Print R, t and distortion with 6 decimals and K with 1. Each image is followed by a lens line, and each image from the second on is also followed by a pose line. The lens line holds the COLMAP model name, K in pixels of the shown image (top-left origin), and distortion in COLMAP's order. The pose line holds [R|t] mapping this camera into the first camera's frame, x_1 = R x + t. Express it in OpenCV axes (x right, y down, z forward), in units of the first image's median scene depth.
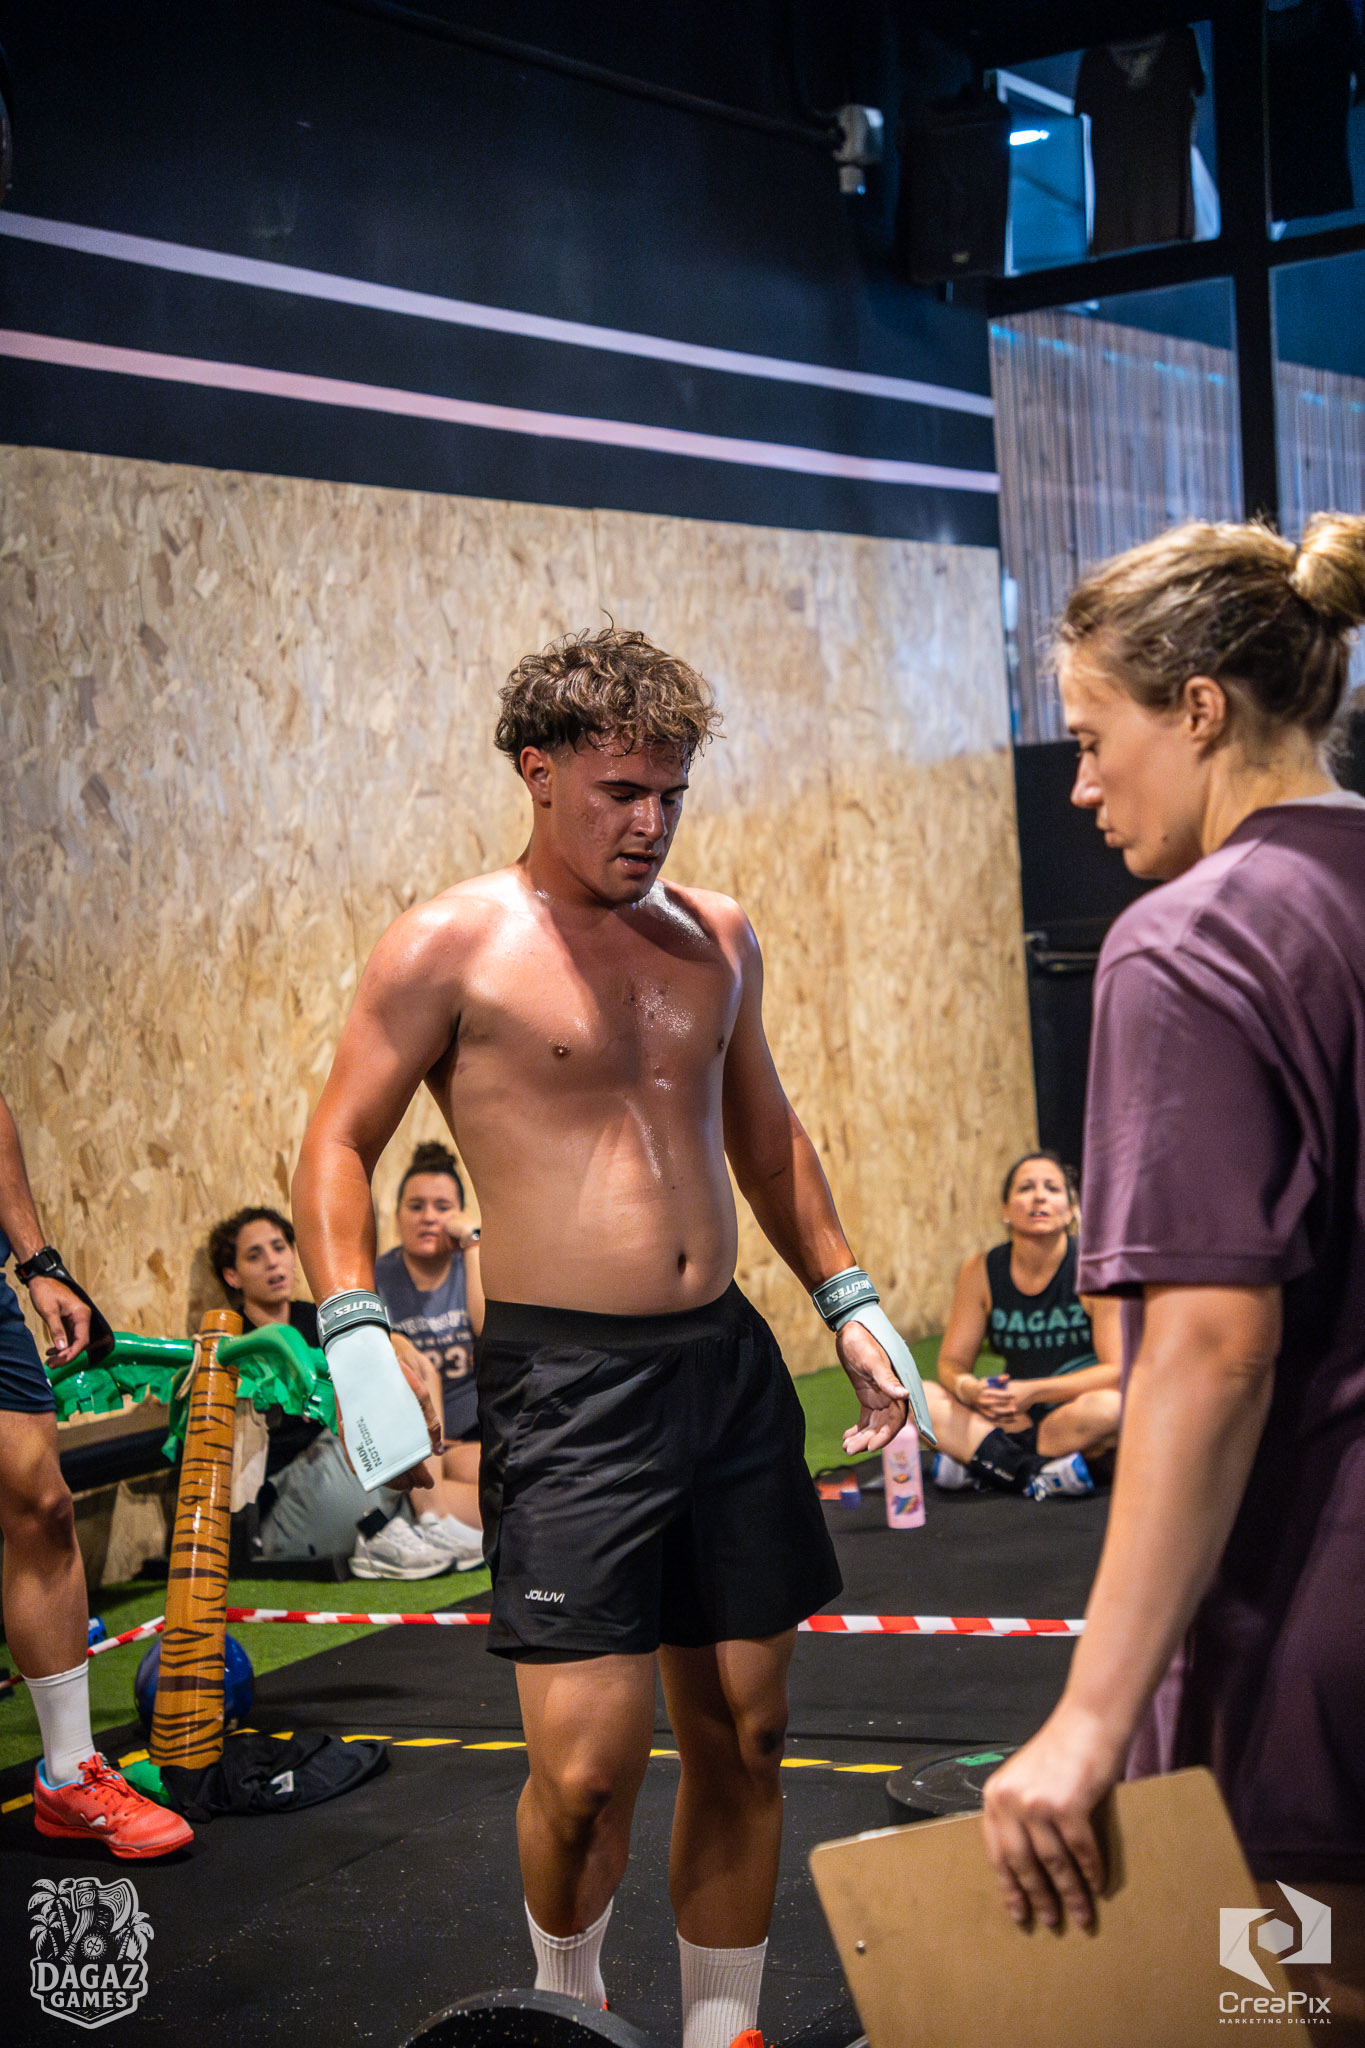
lens RADIAL K [[3730.8, 0, 682.5], [0, 3730.8, 1024.0], [0, 0, 1]] dist [0.407286, 0.160721]
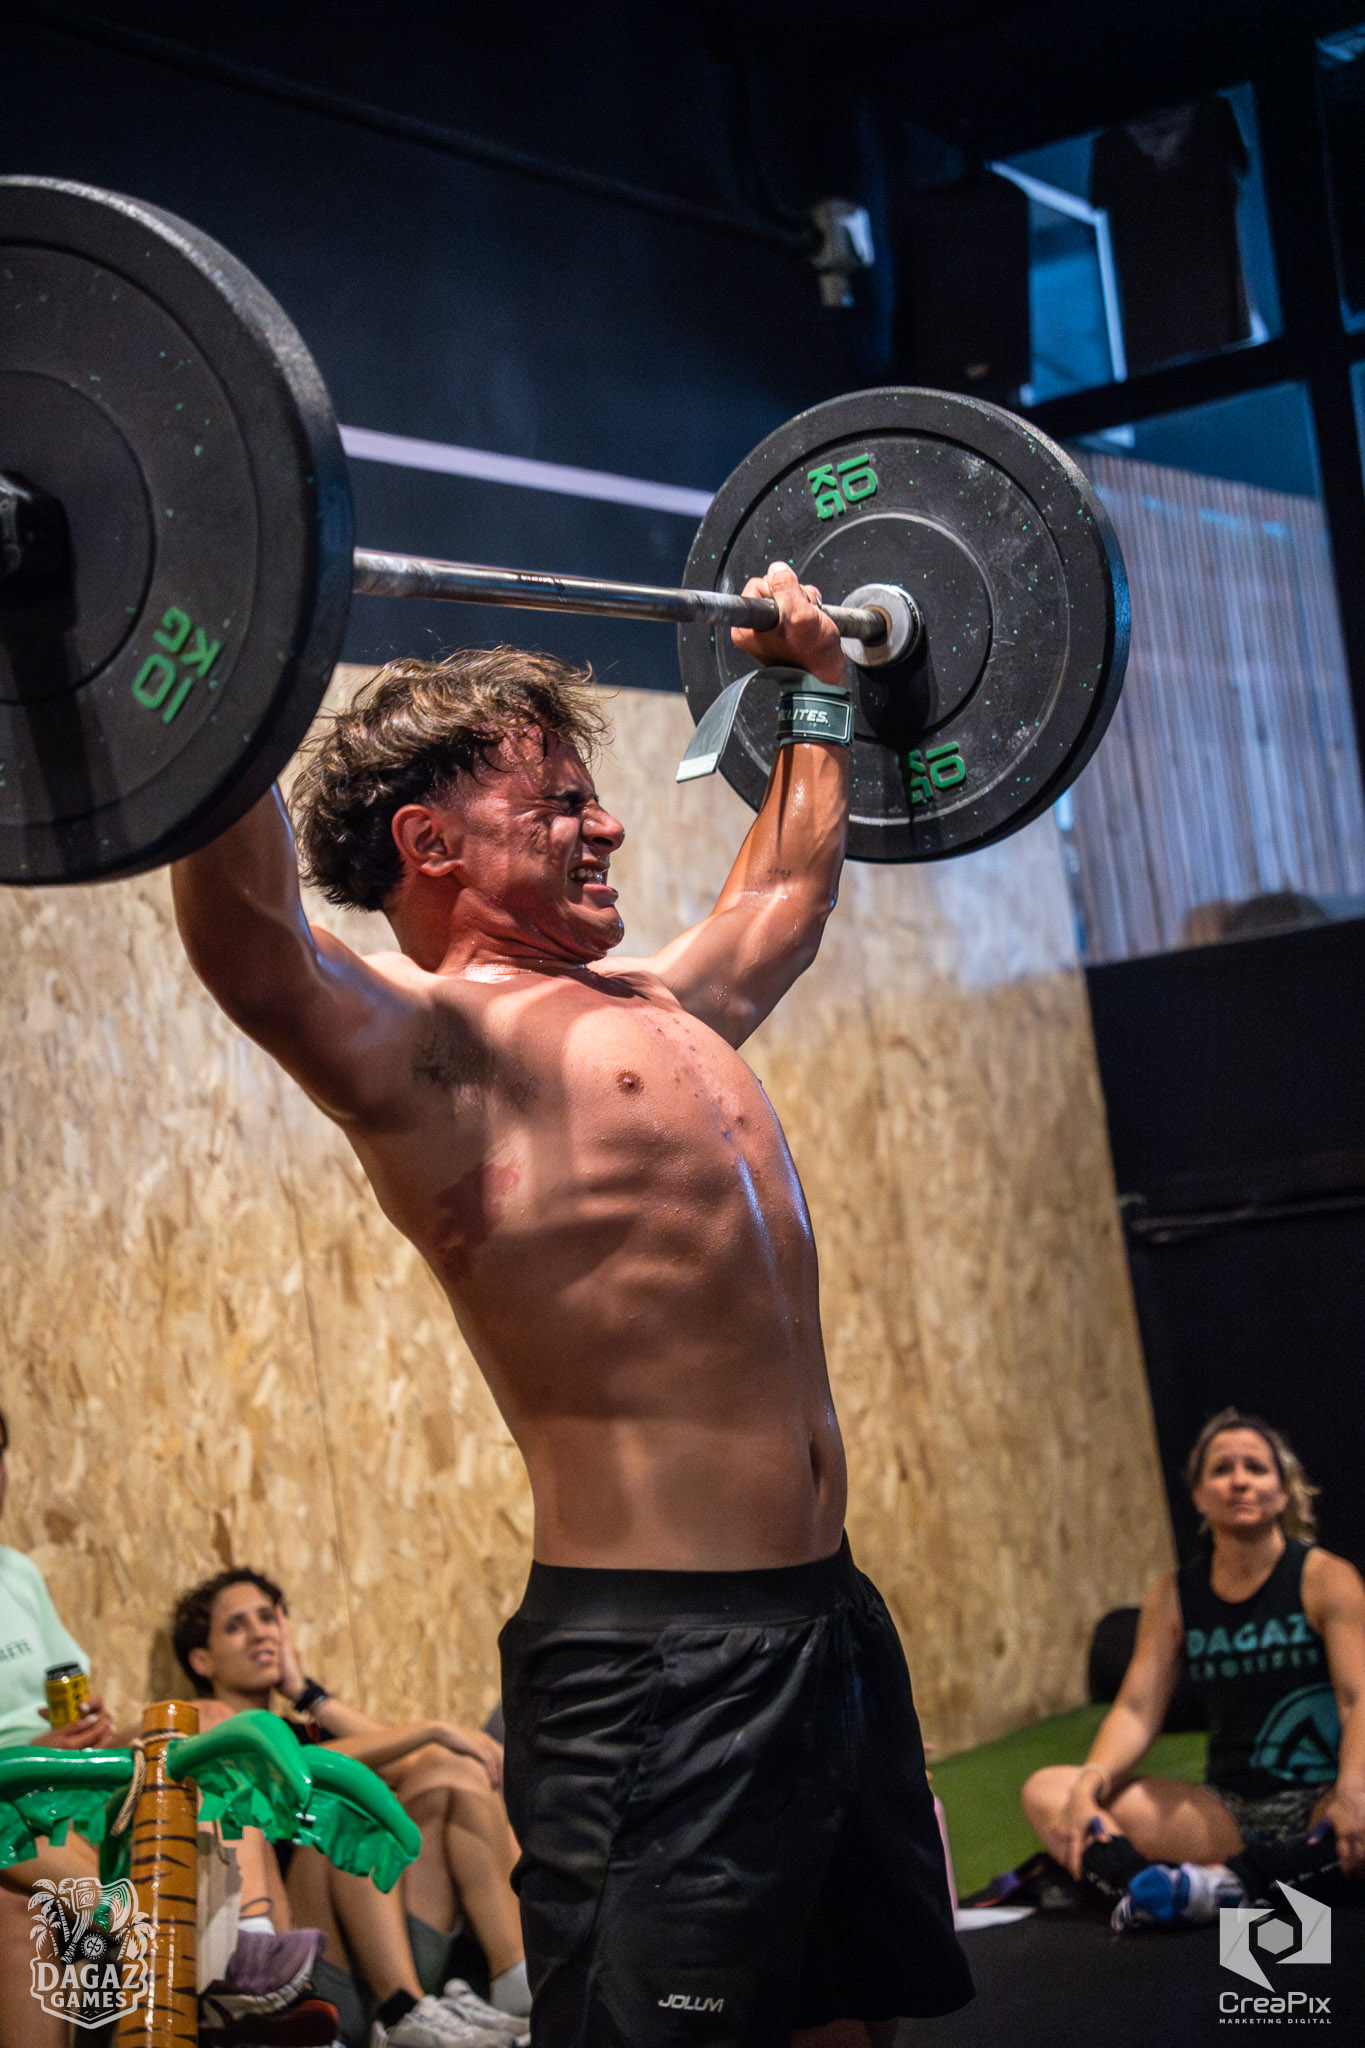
lens RADIAL K [[4258.1, 0, 682.5], [0, 4258.1, 1024.0], [0, 0, 1]] dist [0.465575, 1.612932]
pose [[0.997159, -0.072830, 0.019248, -0.022851], [0.074291, 0.993058, -0.091200, 0.022109], [-0.012472, 0.092371, 0.995647, 0.117227]]
